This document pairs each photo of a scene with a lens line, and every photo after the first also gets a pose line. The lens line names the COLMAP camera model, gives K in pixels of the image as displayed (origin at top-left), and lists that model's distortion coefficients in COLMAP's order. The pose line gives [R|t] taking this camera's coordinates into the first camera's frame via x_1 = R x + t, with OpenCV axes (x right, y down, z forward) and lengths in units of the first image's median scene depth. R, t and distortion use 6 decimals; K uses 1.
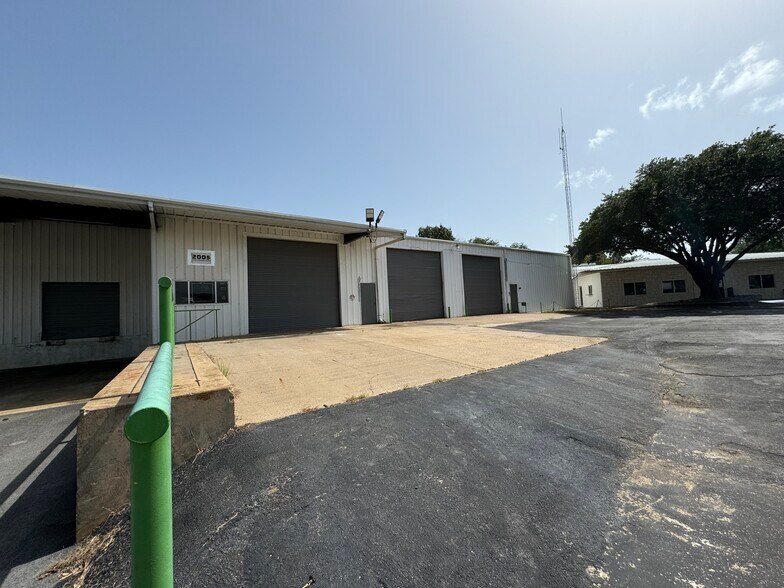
lens RADIAL K [[313.5, 0, 392.0], [0, 313.5, 294.0], [0, 0, 1]] dist [-0.001048, 0.000487]
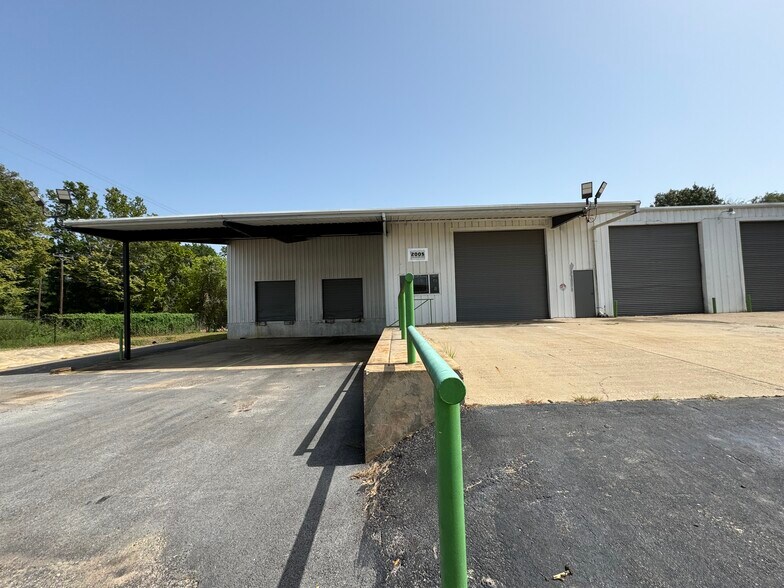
lens RADIAL K [[313.5, 0, 392.0], [0, 313.5, 294.0], [0, 0, 1]] dist [-0.001048, 0.000487]
pose [[0.820711, -0.001368, -0.571341, -0.018775], [0.019639, 0.999474, 0.025818, -0.001447], [0.571005, -0.032410, 0.820306, -0.015083]]
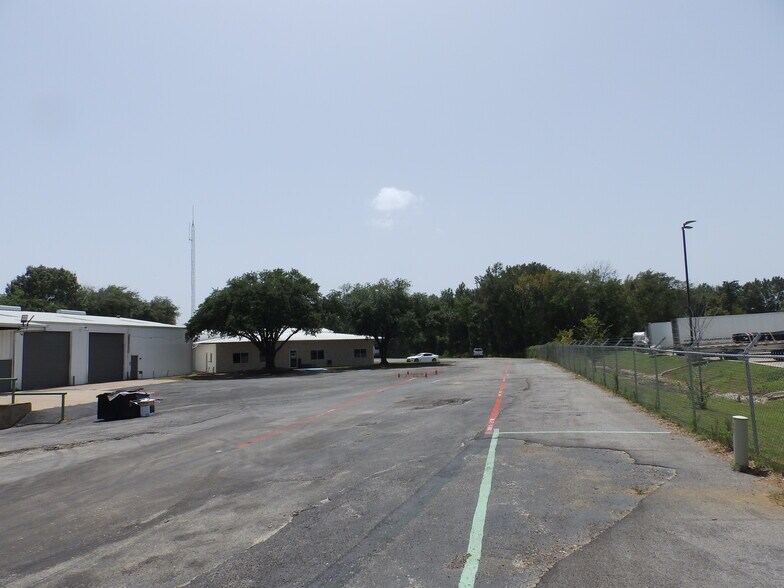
lens RADIAL K [[544.9, 0, 391.0], [0, 544.9, 292.0], [0, 0, 1]] dist [0.032431, -0.003206]
pose [[0.742479, 0.091897, 0.663536, -0.530521], [-0.034462, 0.994474, -0.099168, -0.170697], [-0.668983, 0.050764, 0.741542, -2.154109]]
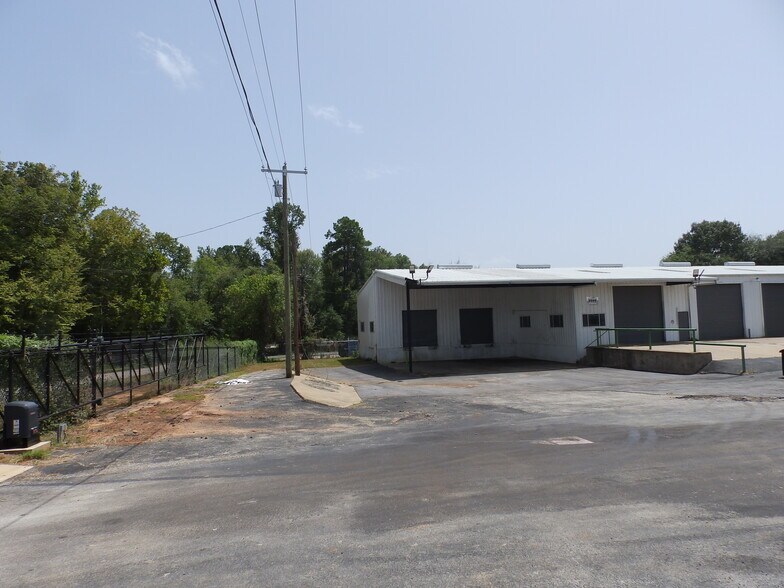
lens RADIAL K [[544.9, 0, 391.0], [0, 544.9, 292.0], [0, 0, 1]] dist [0.032431, -0.003206]
pose [[0.938091, -0.001534, -0.346386, -0.548395], [0.003537, 0.999980, 0.005149, -0.169712], [0.346371, -0.006055, 0.938078, -2.151571]]
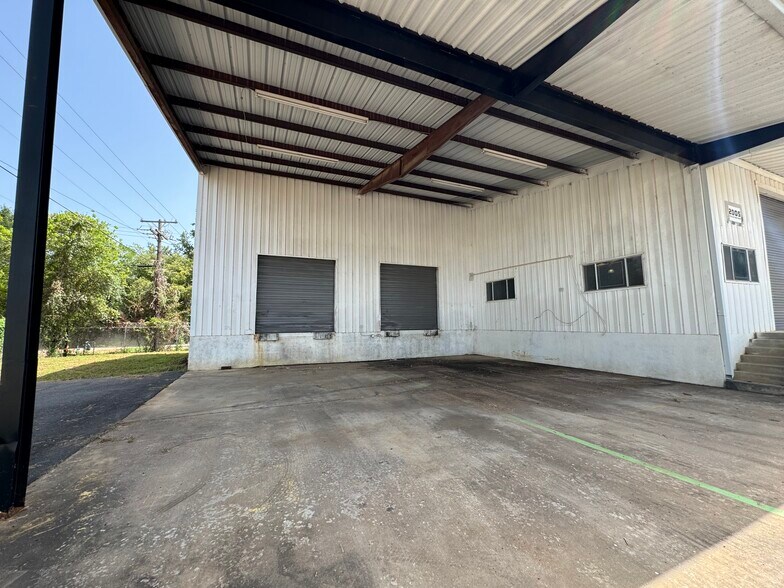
lens RADIAL K [[313.5, 0, 392.0], [0, 313.5, 294.0], [0, 0, 1]] dist [-0.001048, 0.000487]
pose [[0.980868, 0.019814, -0.193664, -1.084216], [-0.027312, 0.998974, -0.036119, 0.092583], [0.192750, 0.040717, 0.980403, 0.182783]]
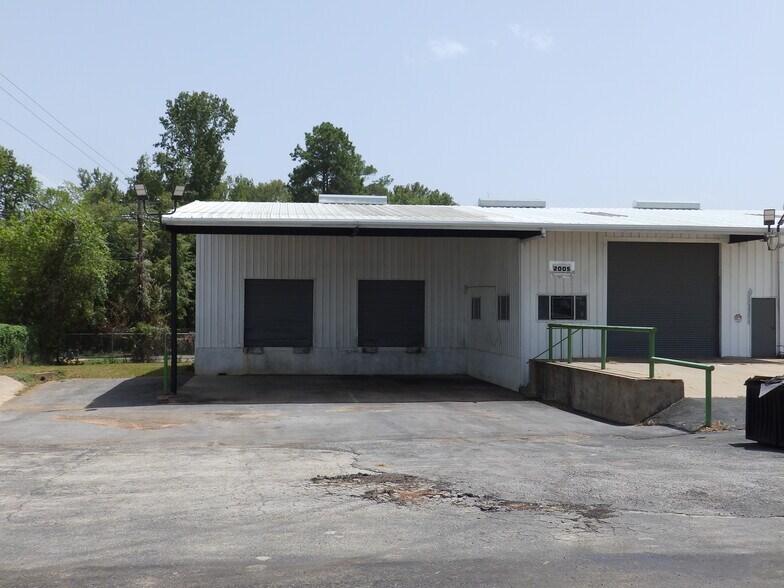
lens RADIAL K [[895.3, 0, 392.0], [0, 895.3, 298.5], [0, 0, 1]] dist [0.089205, -0.000772]
pose [[0.886527, 0.046351, -0.460350, 0.143987], [-0.026877, 0.998448, 0.048772, -0.131545], [0.461896, -0.030865, 0.886397, -1.397366]]
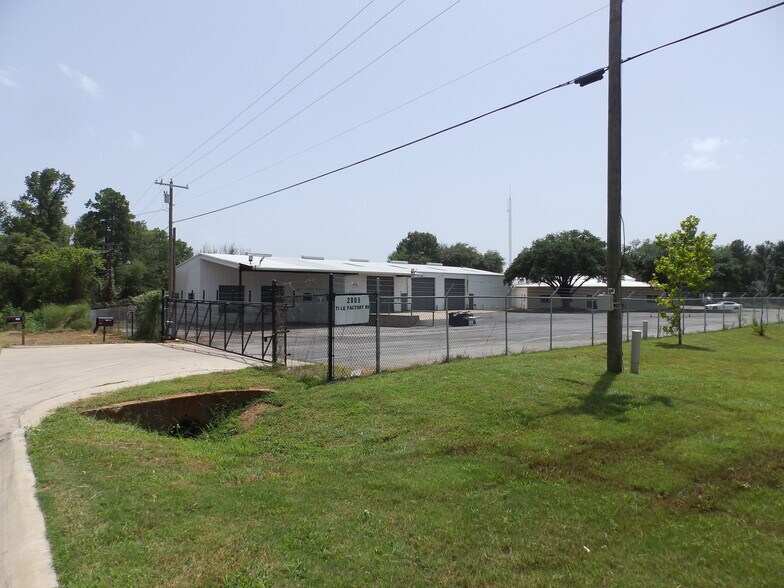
lens RADIAL K [[544.9, 0, 391.0], [0, 544.9, 292.0], [0, 0, 1]] dist [0.032431, -0.003206]
pose [[0.989707, 0.050948, 0.133732, -0.851927], [-0.055828, 0.997895, 0.032998, -0.207635], [-0.131770, -0.040125, 0.990468, -3.547512]]
